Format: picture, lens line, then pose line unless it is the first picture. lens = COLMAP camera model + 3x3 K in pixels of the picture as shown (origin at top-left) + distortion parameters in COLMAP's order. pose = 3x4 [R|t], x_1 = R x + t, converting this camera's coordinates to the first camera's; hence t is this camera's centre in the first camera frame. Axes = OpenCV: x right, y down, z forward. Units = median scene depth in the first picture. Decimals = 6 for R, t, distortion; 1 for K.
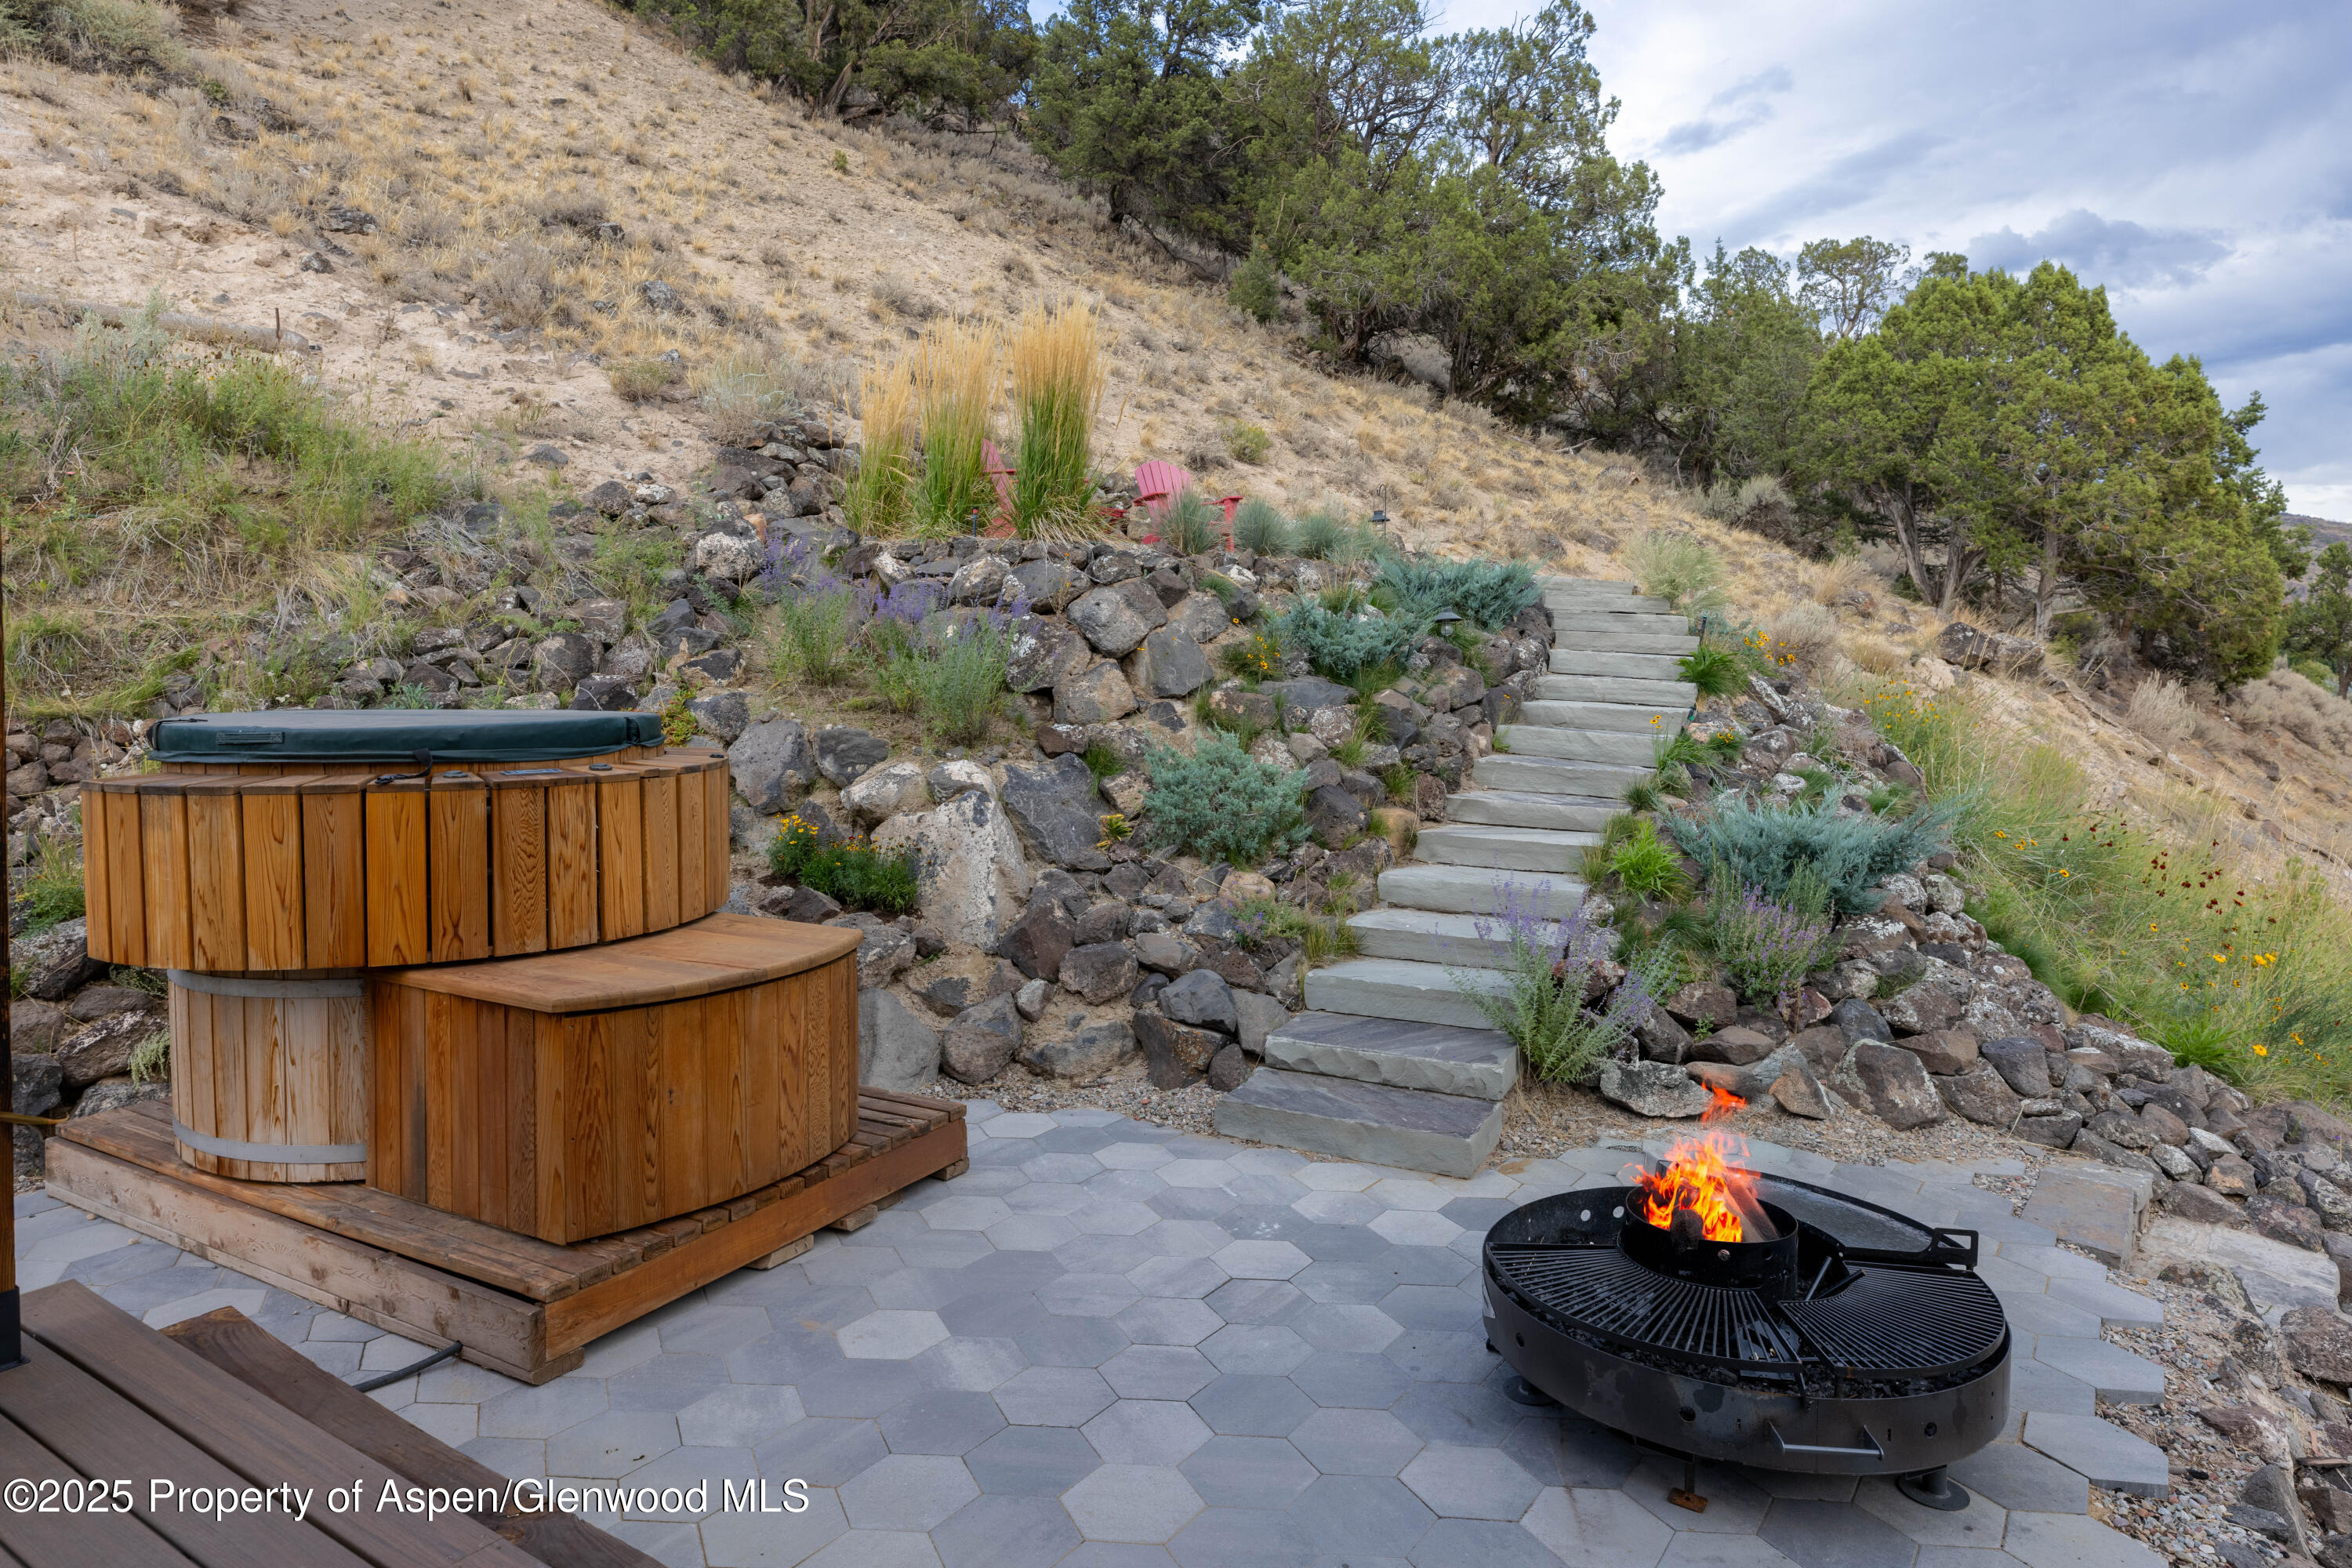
lens RADIAL K [[1443.4, 0, 1190.1], [0, 1443.4, 691.7], [0, 0, 1]] dist [0.011022, -0.000248]
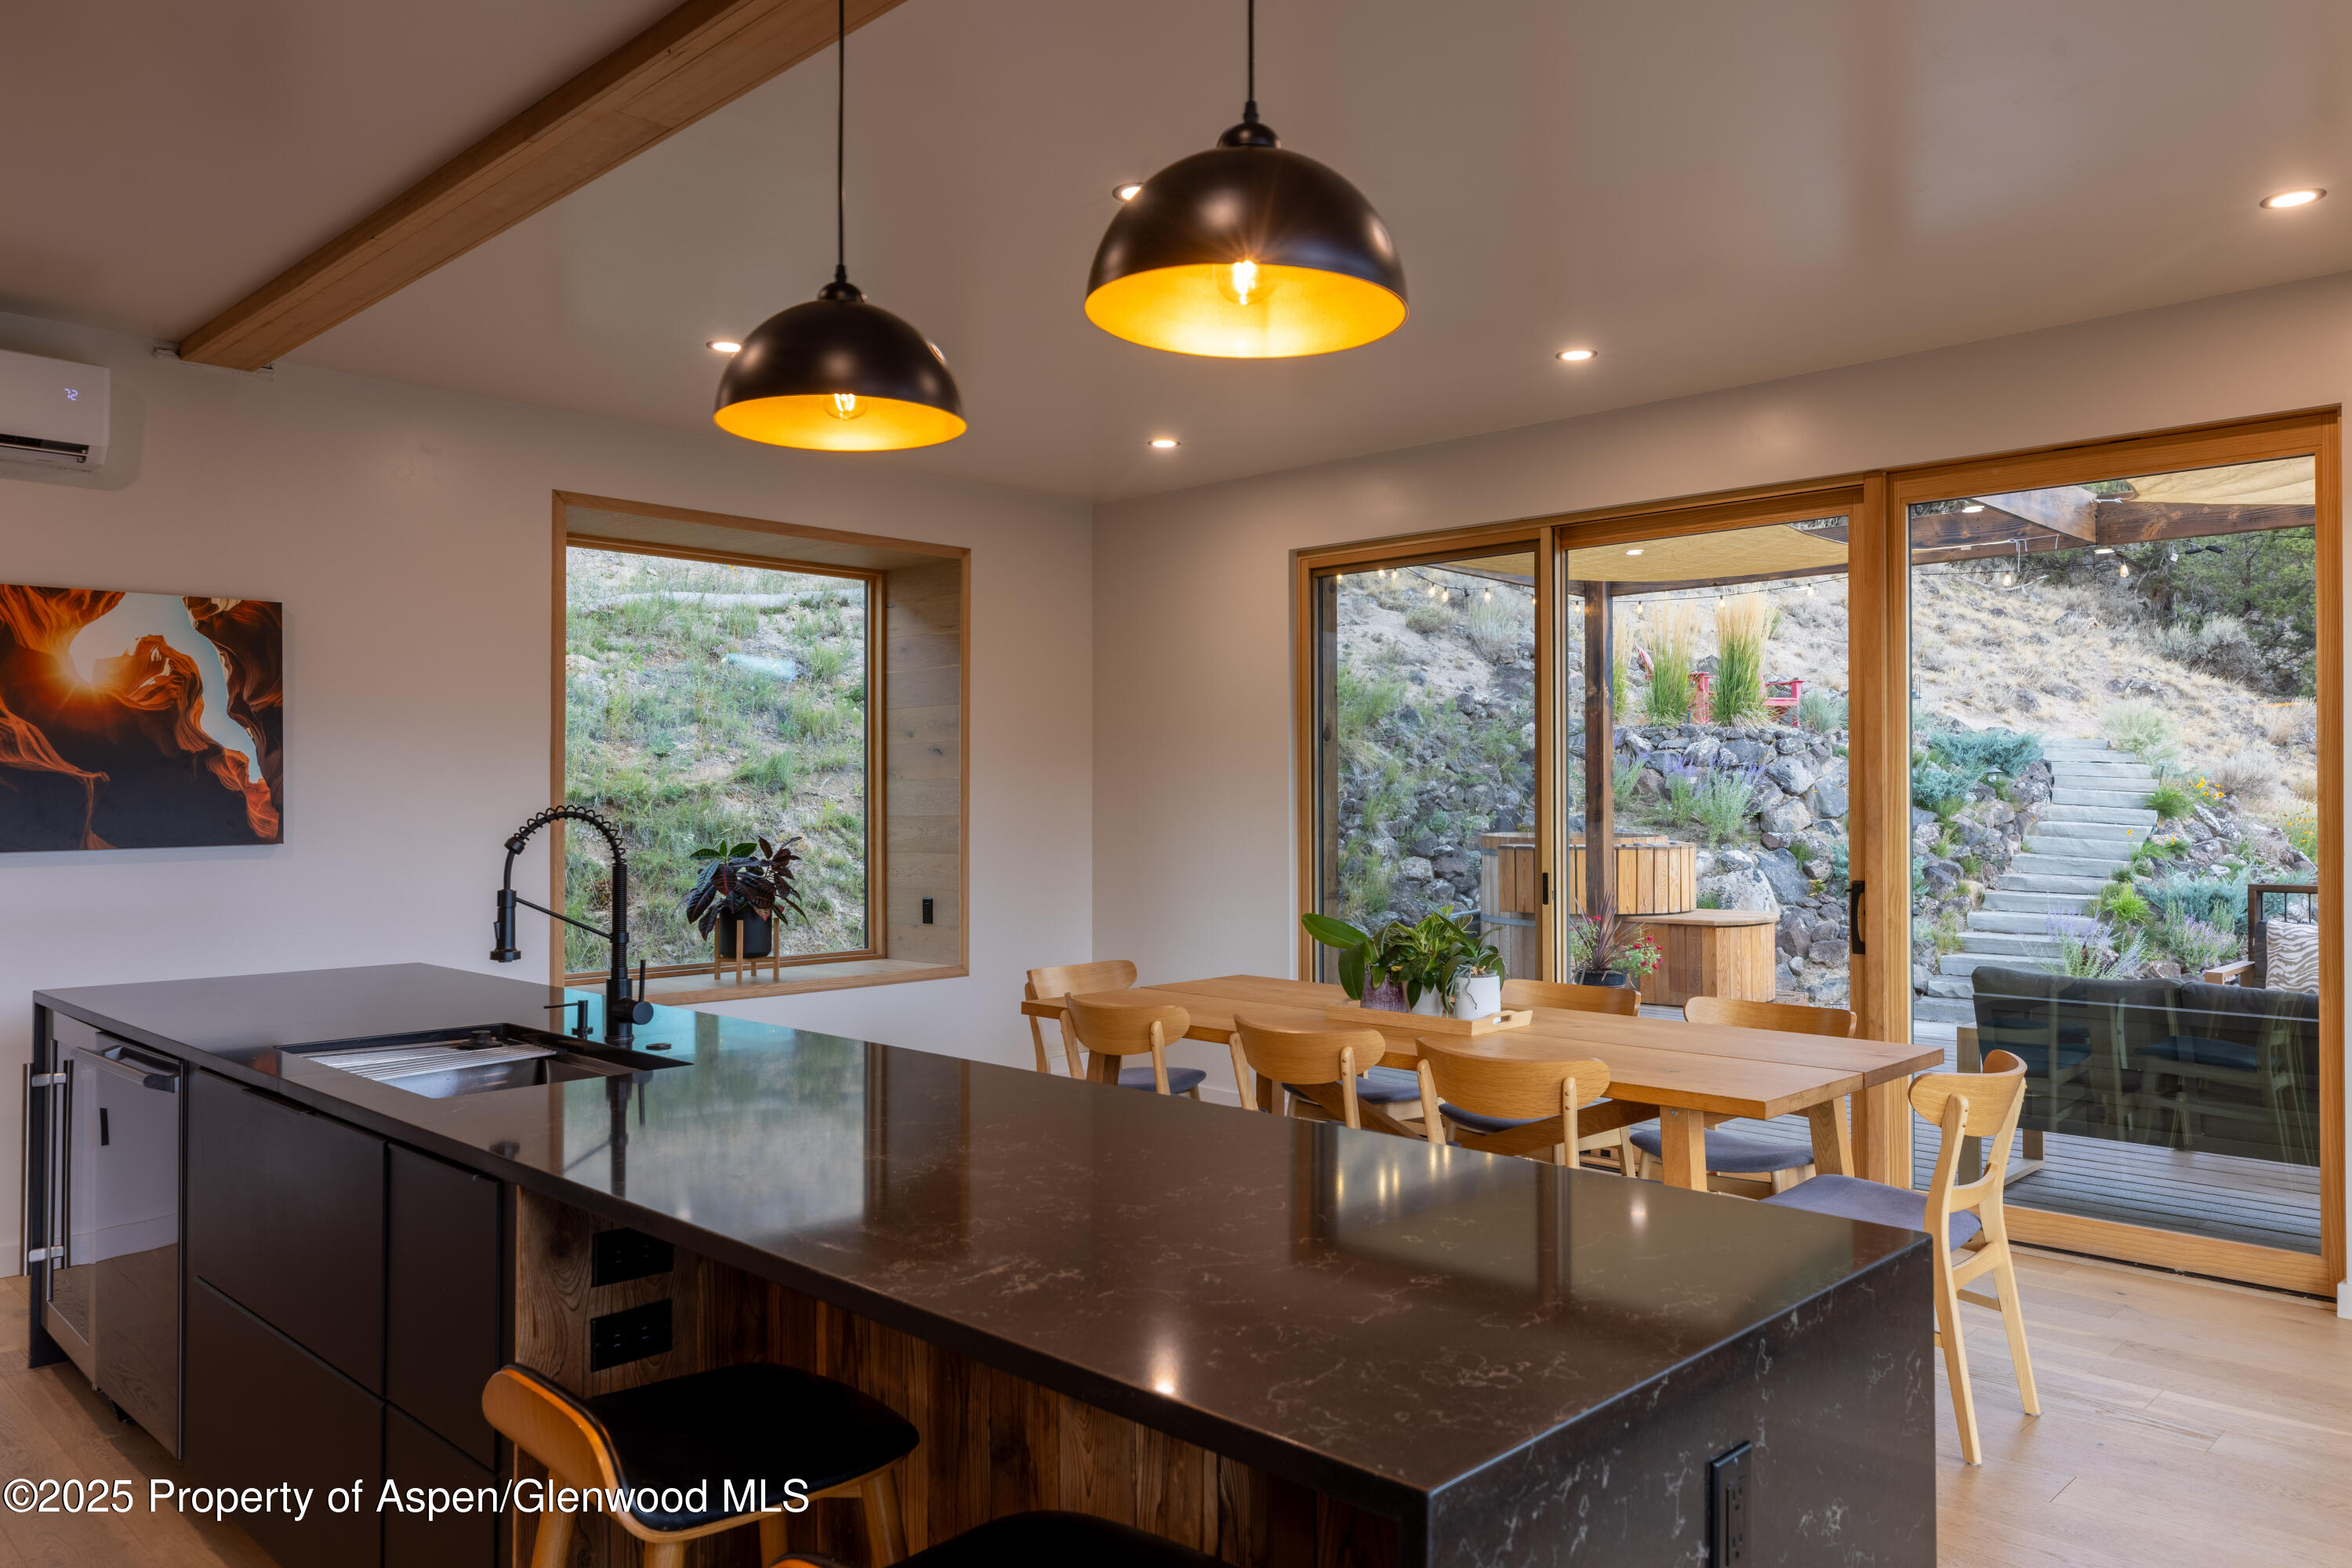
lens RADIAL K [[1659.0, 0, 1176.2], [0, 1659.0, 782.7], [0, 0, 1]] dist [0.026189, 0.001852]
pose [[0.981406, -0.002040, -0.191931, -0.352967], [-0.002034, 0.999777, -0.021024, 0.004228], [0.191931, 0.021023, 0.981183, -1.009056]]
